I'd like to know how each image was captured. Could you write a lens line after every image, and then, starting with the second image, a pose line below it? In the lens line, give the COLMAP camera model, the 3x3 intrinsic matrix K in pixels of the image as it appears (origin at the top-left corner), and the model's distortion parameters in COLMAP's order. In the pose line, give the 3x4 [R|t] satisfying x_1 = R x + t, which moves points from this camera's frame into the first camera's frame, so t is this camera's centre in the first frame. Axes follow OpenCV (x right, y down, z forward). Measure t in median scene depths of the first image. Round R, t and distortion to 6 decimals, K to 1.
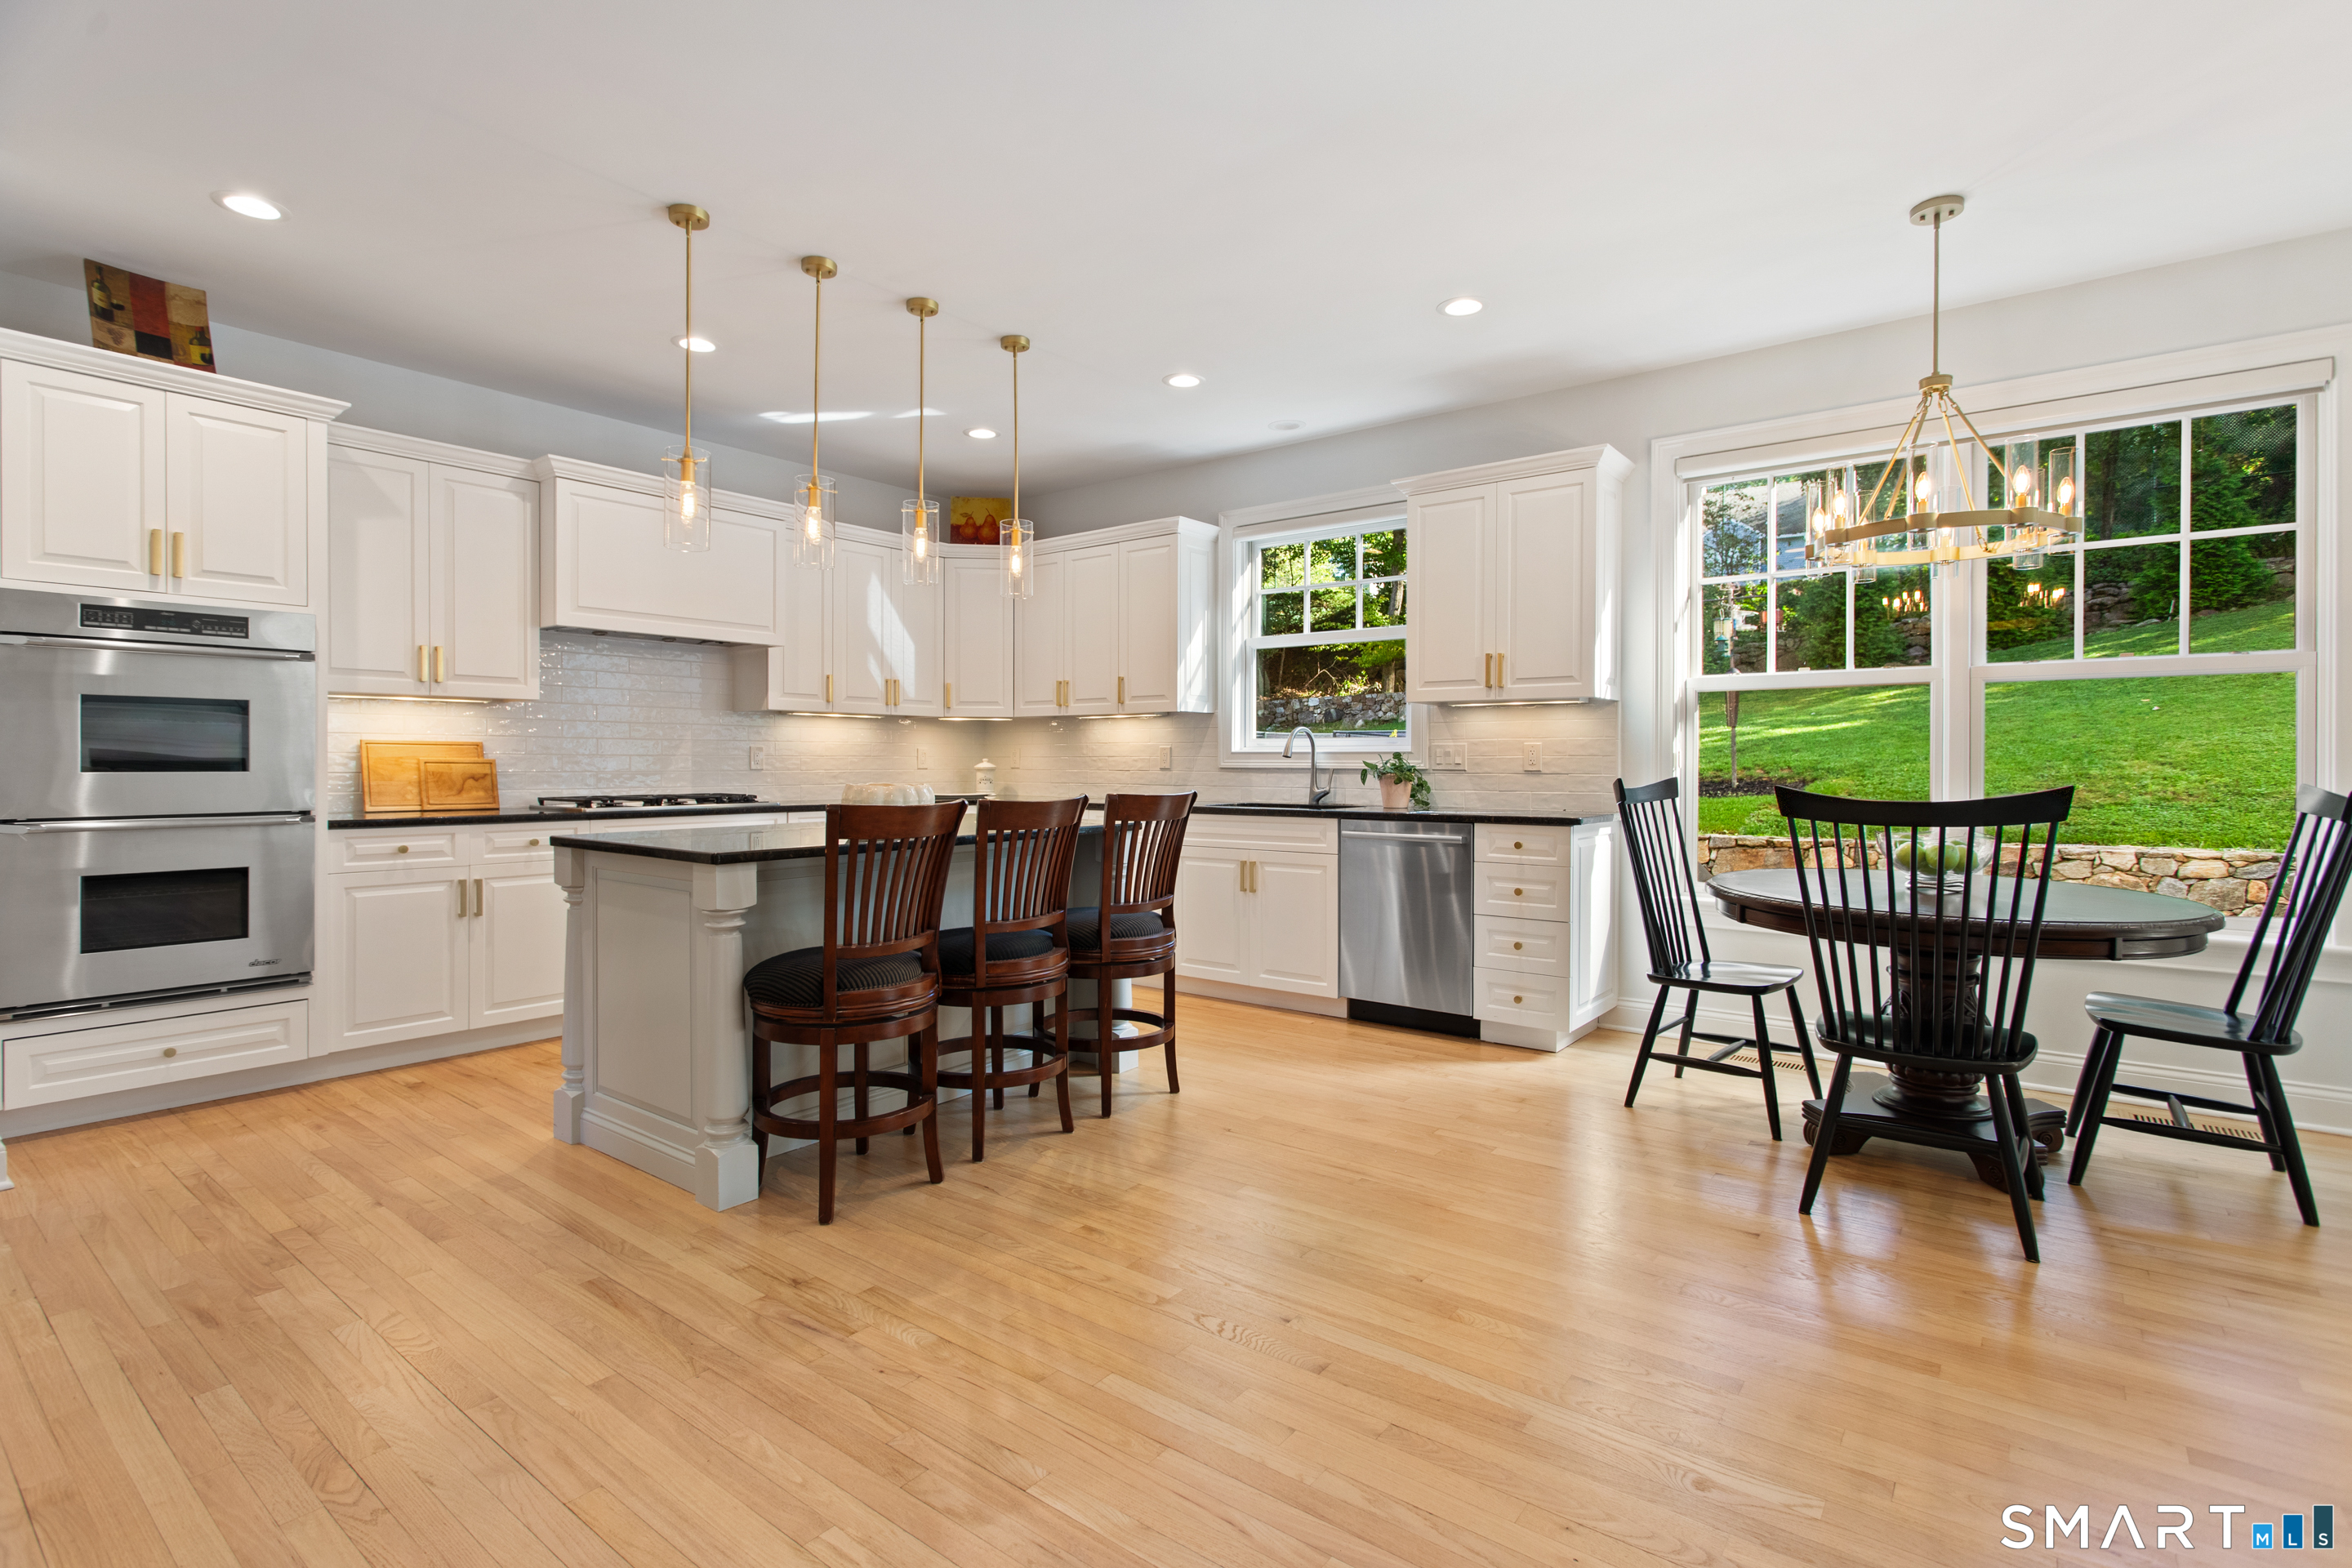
lens RADIAL K [[1115.4, 0, 1168.1], [0, 1115.4, 759.0], [0, 0, 1]] dist [-0.001028, 0.000105]
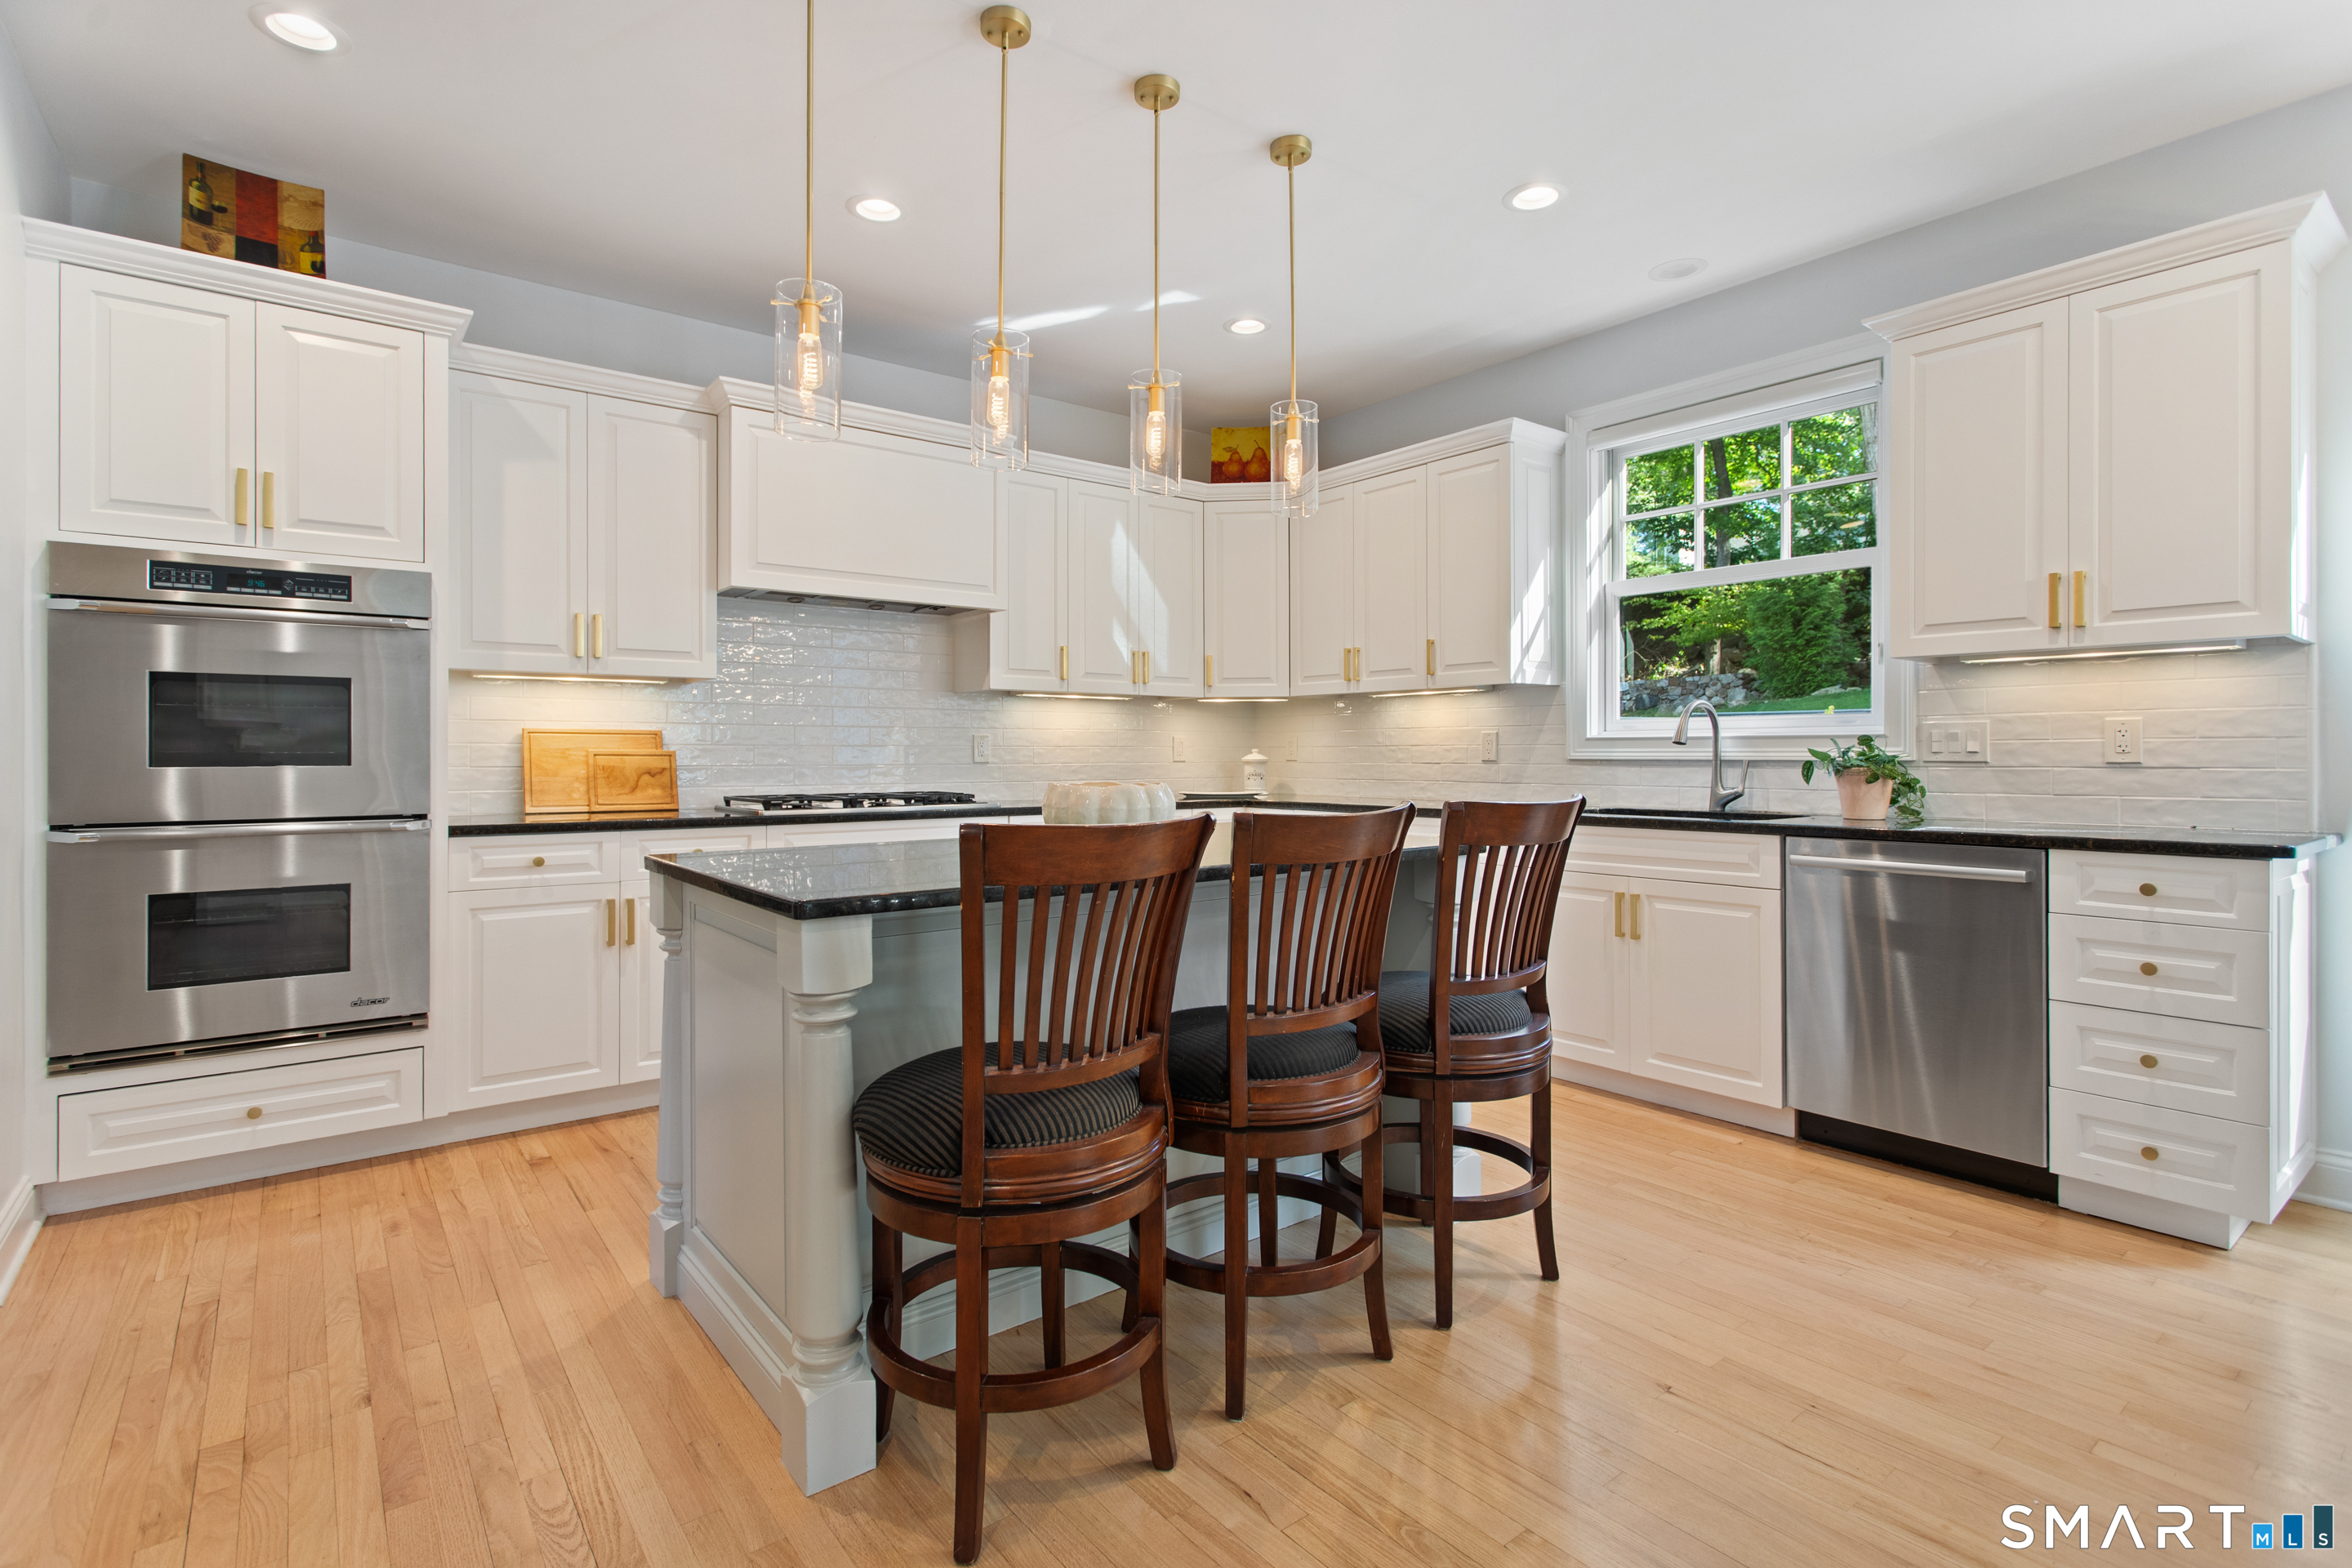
lens RADIAL K [[1115.4, 0, 1168.1], [0, 1115.4, 759.0], [0, 0, 1]] dist [-0.001028, 0.000105]
pose [[0.970215, -0.002354, -0.242234, -0.045347], [0.003783, 0.999978, 0.005436, 0.003647], [0.242216, -0.006191, 0.970203, 0.314115]]
